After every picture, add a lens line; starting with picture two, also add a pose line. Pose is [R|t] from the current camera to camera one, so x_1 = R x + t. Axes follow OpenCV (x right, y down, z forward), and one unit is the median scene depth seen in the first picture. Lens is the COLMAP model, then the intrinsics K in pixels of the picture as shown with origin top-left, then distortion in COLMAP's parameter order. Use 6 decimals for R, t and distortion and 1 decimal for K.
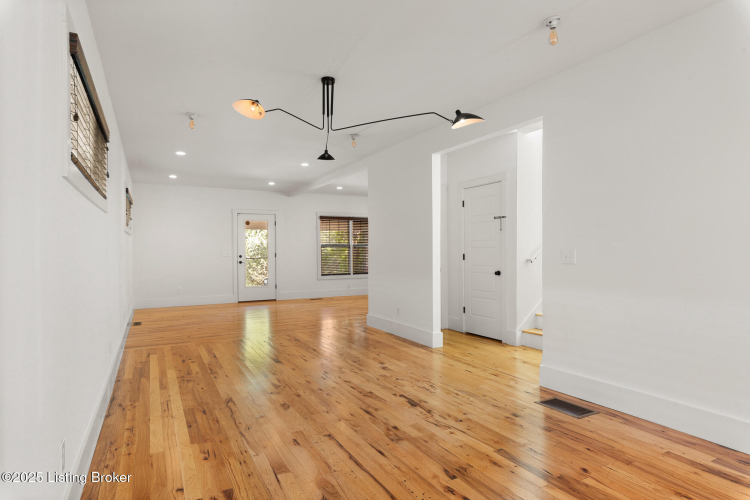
lens RADIAL K [[425.8, 0, 370.6], [0, 425.8, 251.5], [0, 0, 1]] dist [0.002007, -0.001226]
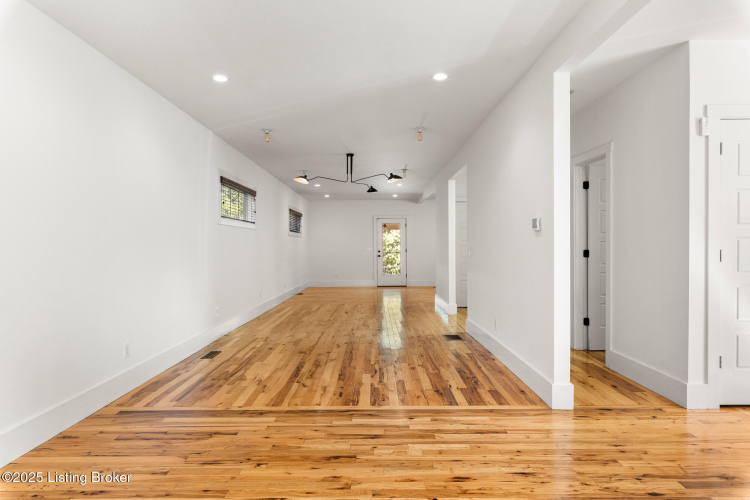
lens RADIAL K [[460.3, 0, 375.0], [0, 460.3, 250.0], [0, 0, 1]] dist [-0.001494, -0.000330]
pose [[0.888130, 0.003854, -0.459576, 0.901235], [-0.001541, 0.999984, 0.005408, -0.000871], [0.459590, -0.004095, 0.888122, -0.711495]]
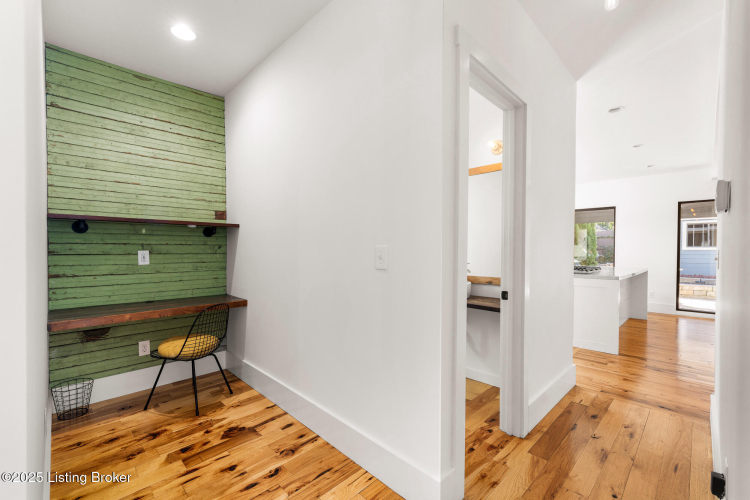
lens RADIAL K [[326.8, 0, 376.1], [0, 326.8, 253.0], [0, 0, 1]] dist [0.000022, 0.000013]
pose [[-0.295581, -0.003899, 0.955310, 0.426420], [0.002215, 0.999986, 0.004766, -0.004578], [-0.955315, 0.003525, -0.295569, 1.062974]]
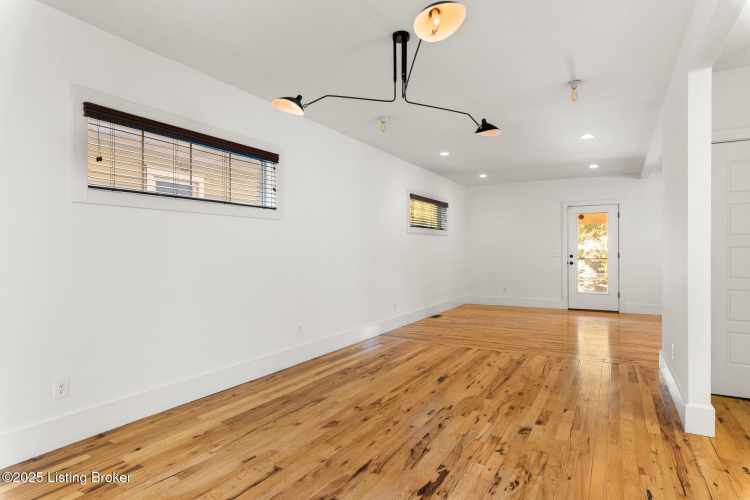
lens RADIAL K [[425.8, 0, 370.6], [0, 425.8, 251.5], [0, 0, 1]] dist [0.002007, -0.001226]
pose [[0.543469, 0.007047, -0.839399, 0.530766], [-0.003289, 0.999975, 0.006266, -0.006265], [0.839423, -0.000645, 0.543479, 0.516771]]
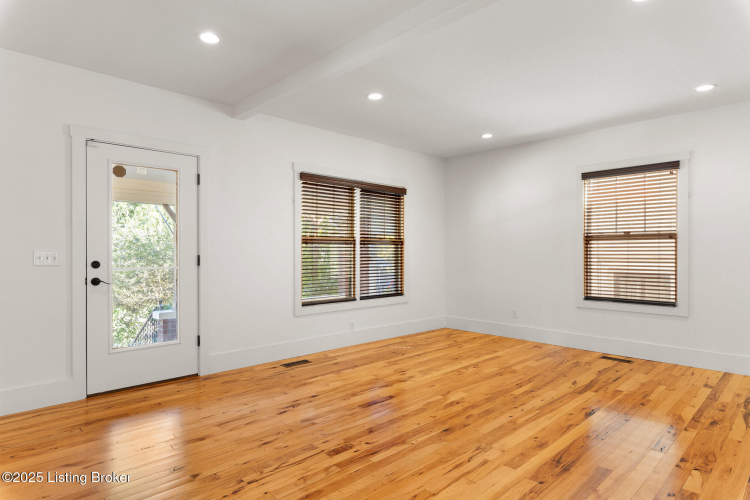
lens RADIAL K [[425.8, 0, 370.6], [0, 425.8, 251.5], [0, 0, 1]] dist [0.002007, -0.001226]
pose [[0.960387, 0.008825, 0.278530, -0.504429], [-0.007954, 0.999959, -0.004256, 0.001600], [-0.278557, 0.001872, 0.960418, 1.625688]]
